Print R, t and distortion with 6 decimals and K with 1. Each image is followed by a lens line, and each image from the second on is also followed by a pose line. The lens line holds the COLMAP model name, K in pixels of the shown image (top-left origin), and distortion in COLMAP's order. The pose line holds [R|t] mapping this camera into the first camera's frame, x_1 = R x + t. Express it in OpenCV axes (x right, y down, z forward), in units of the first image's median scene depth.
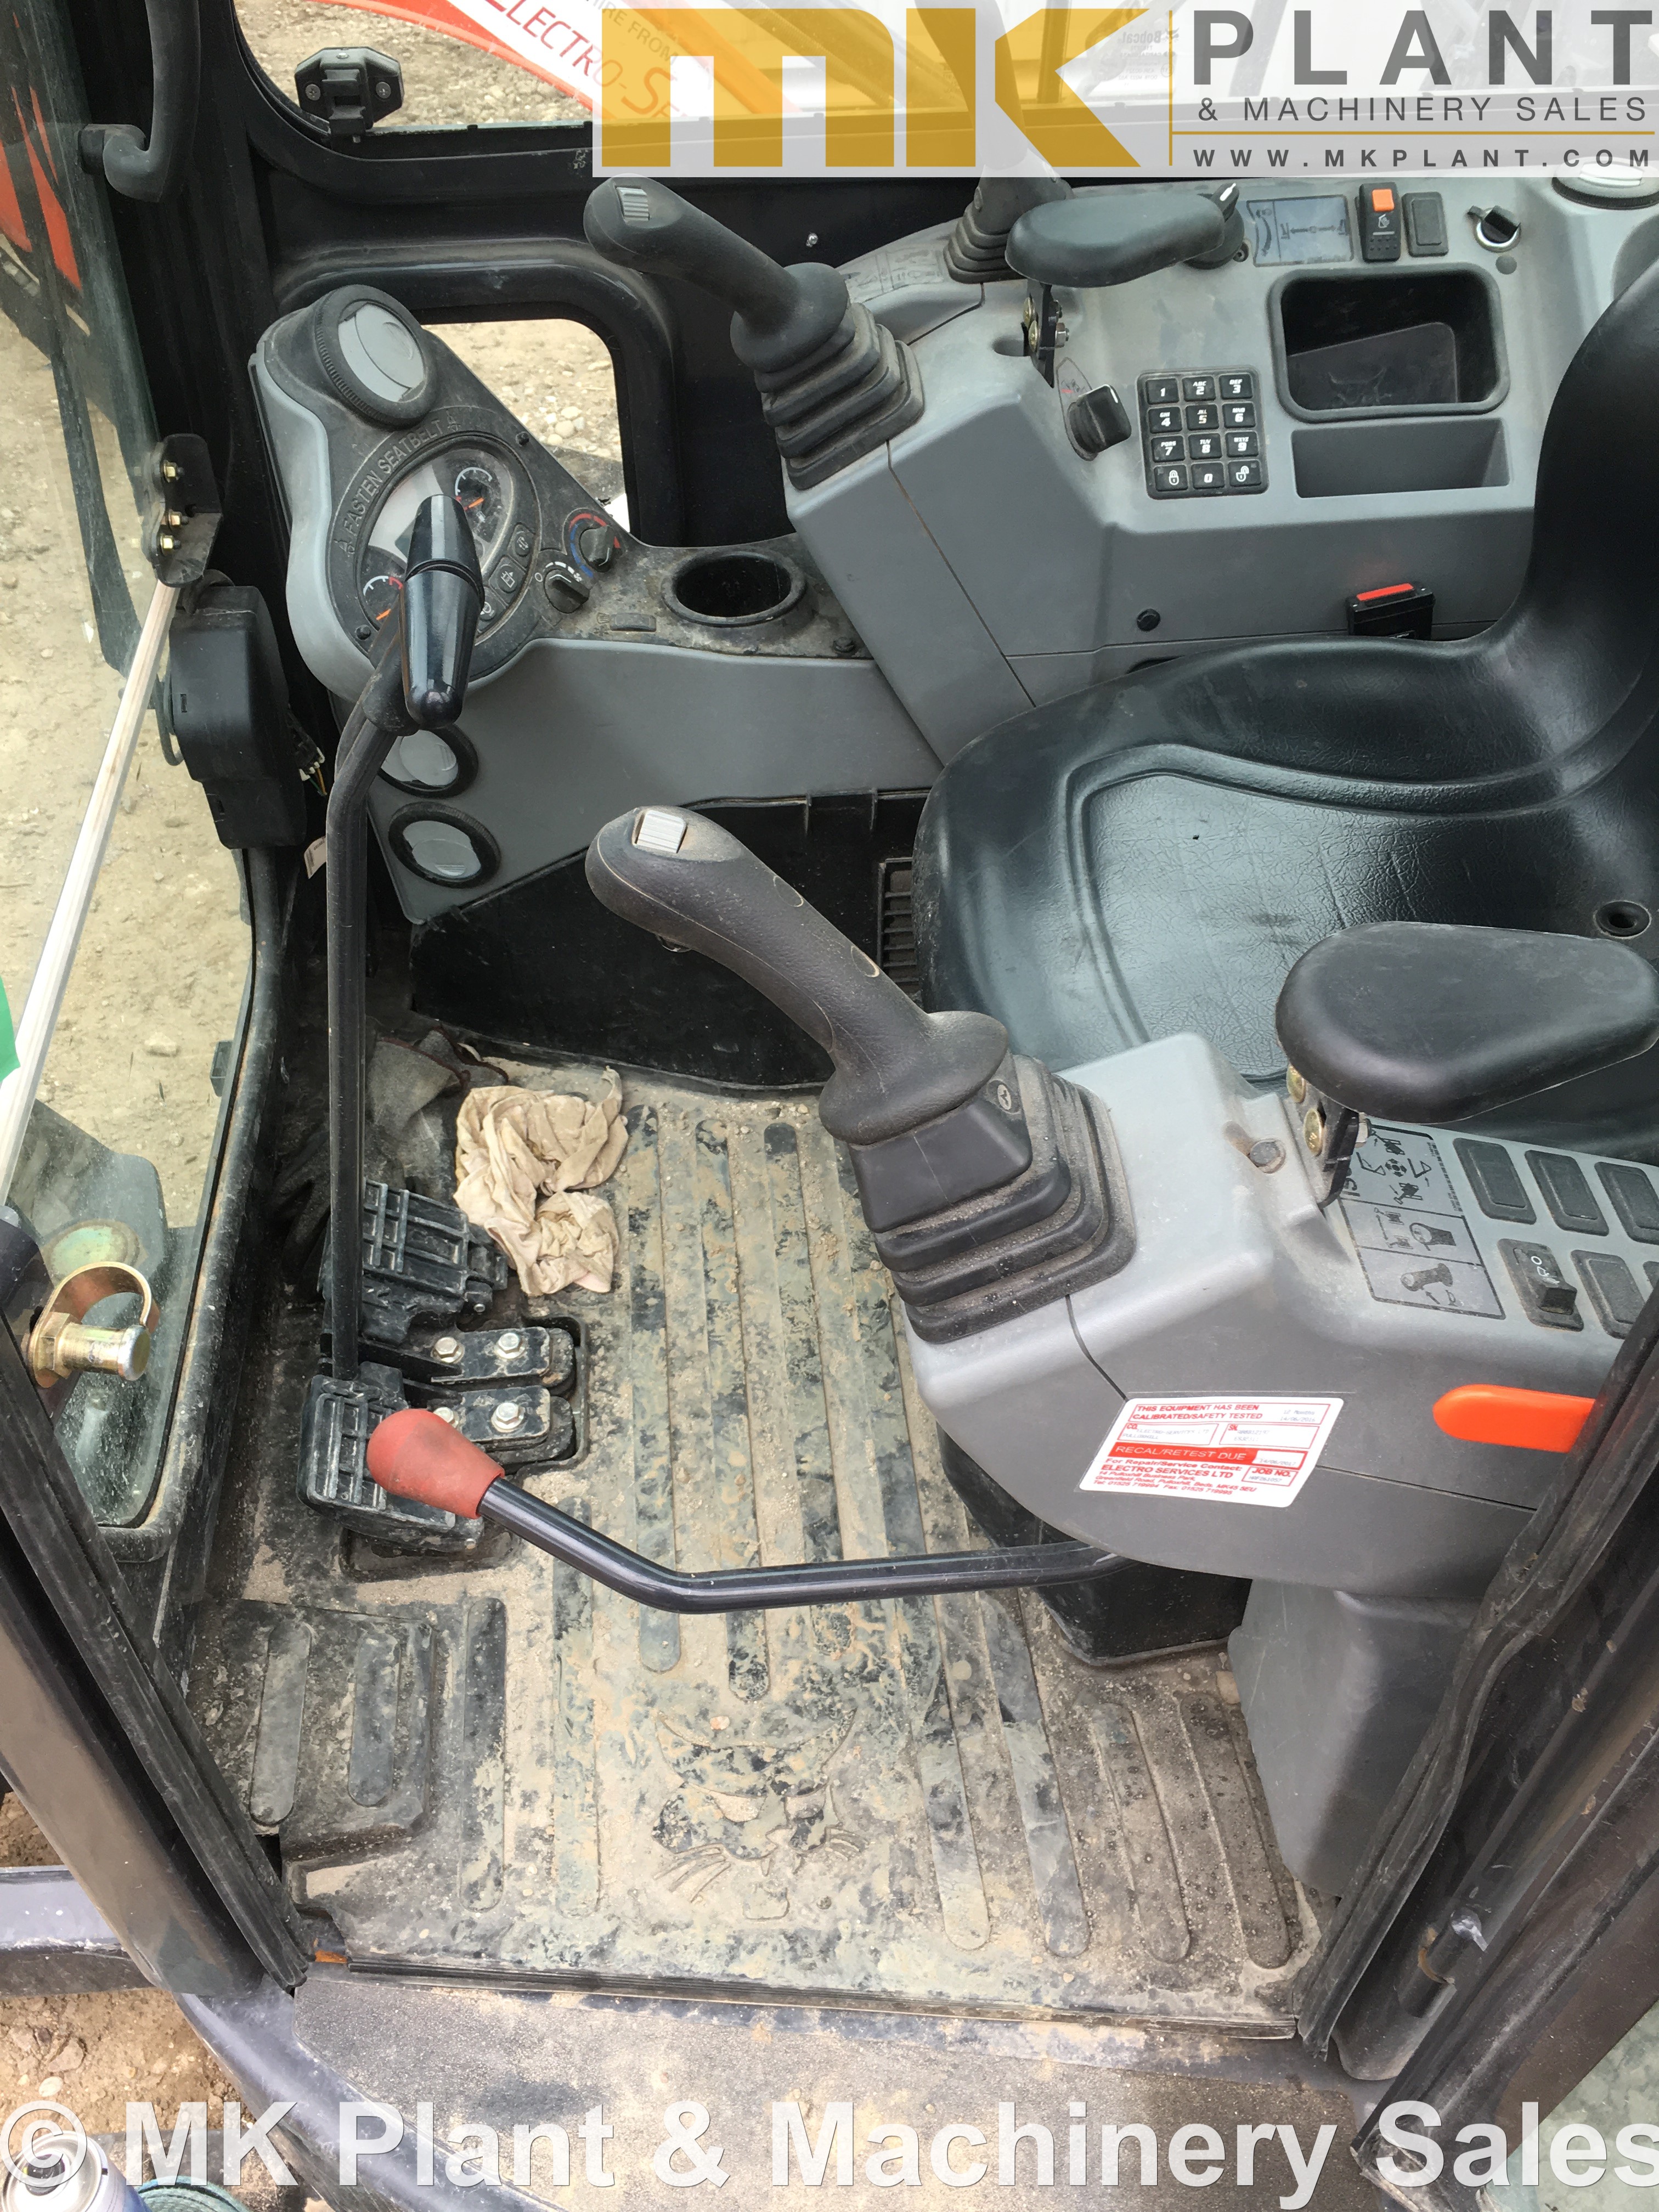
lens RADIAL K [[1890.8, 0, 836.7], [0, 1890.8, 1066.5], [0, 0, 1]] dist [0.087922, -0.127405]
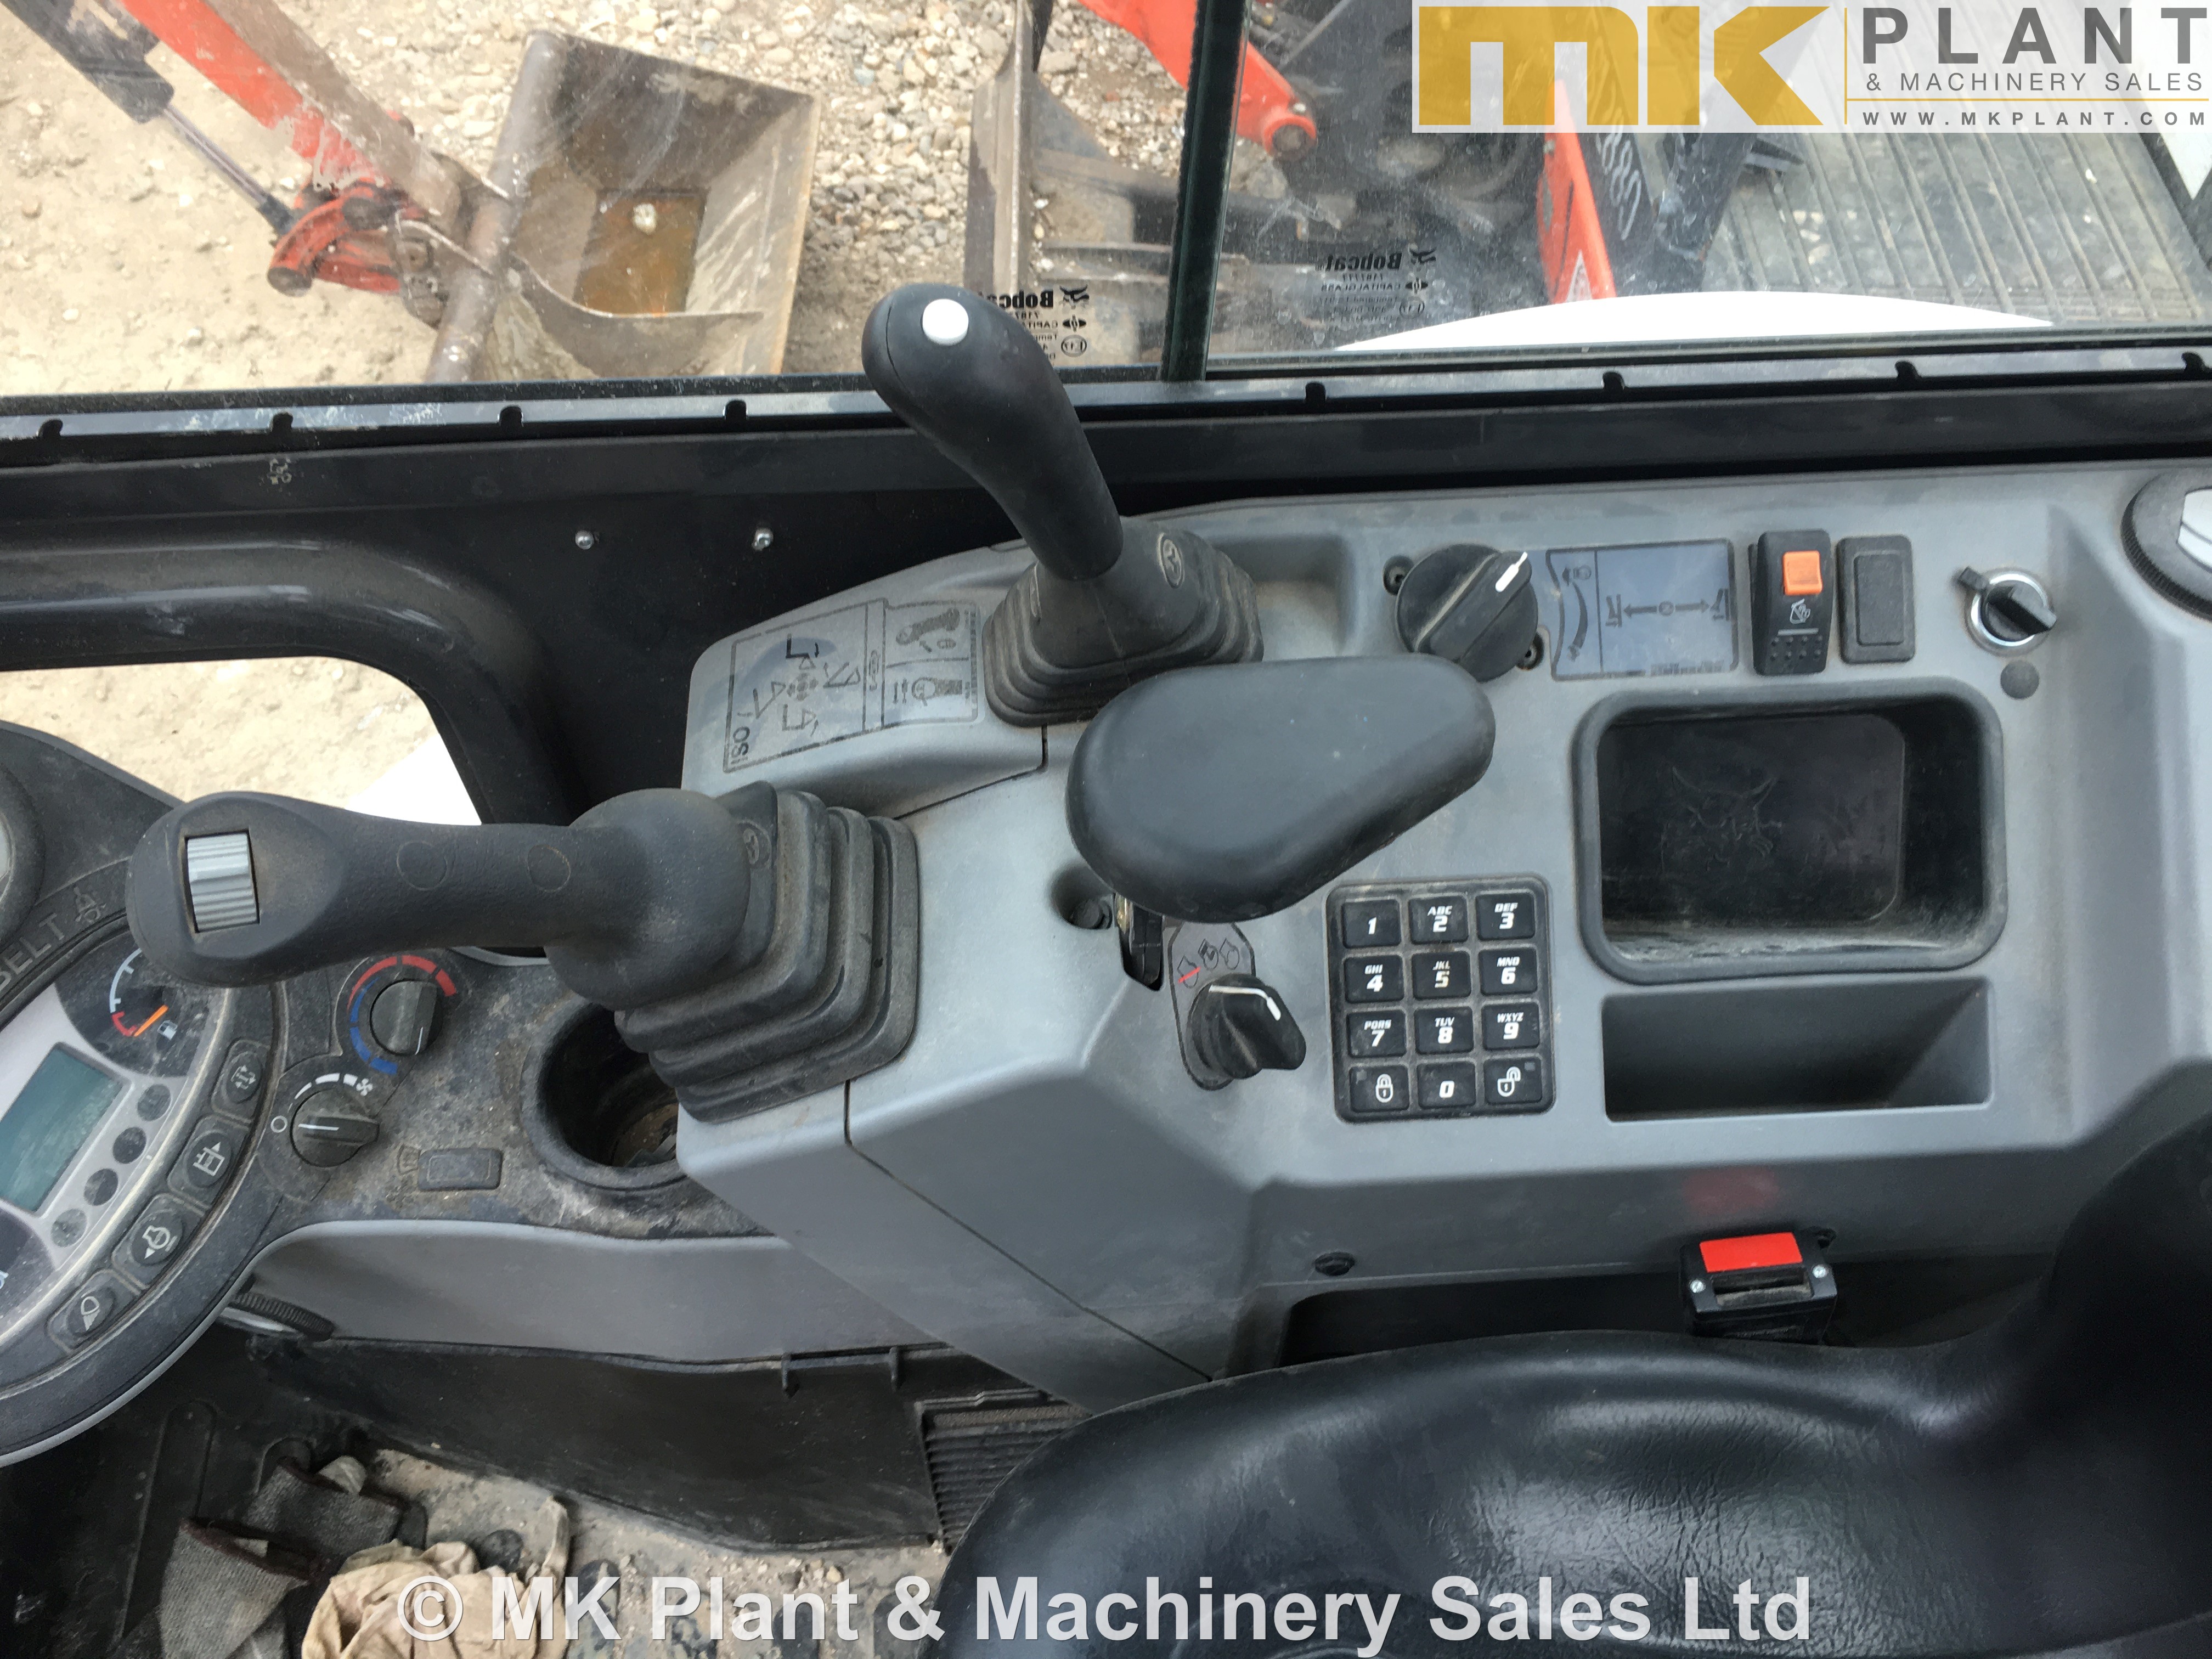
lens RADIAL K [[1890.8, 0, 1106.0], [0, 1890.8, 829.5], [0, 0, 1]] dist [0.087922, -0.127405]
pose [[0.999690, 0.023344, 0.008642, 0.088826], [-0.024489, 0.984563, 0.173311, -0.471607], [-0.004463, -0.173469, 0.984829, 0.468640]]
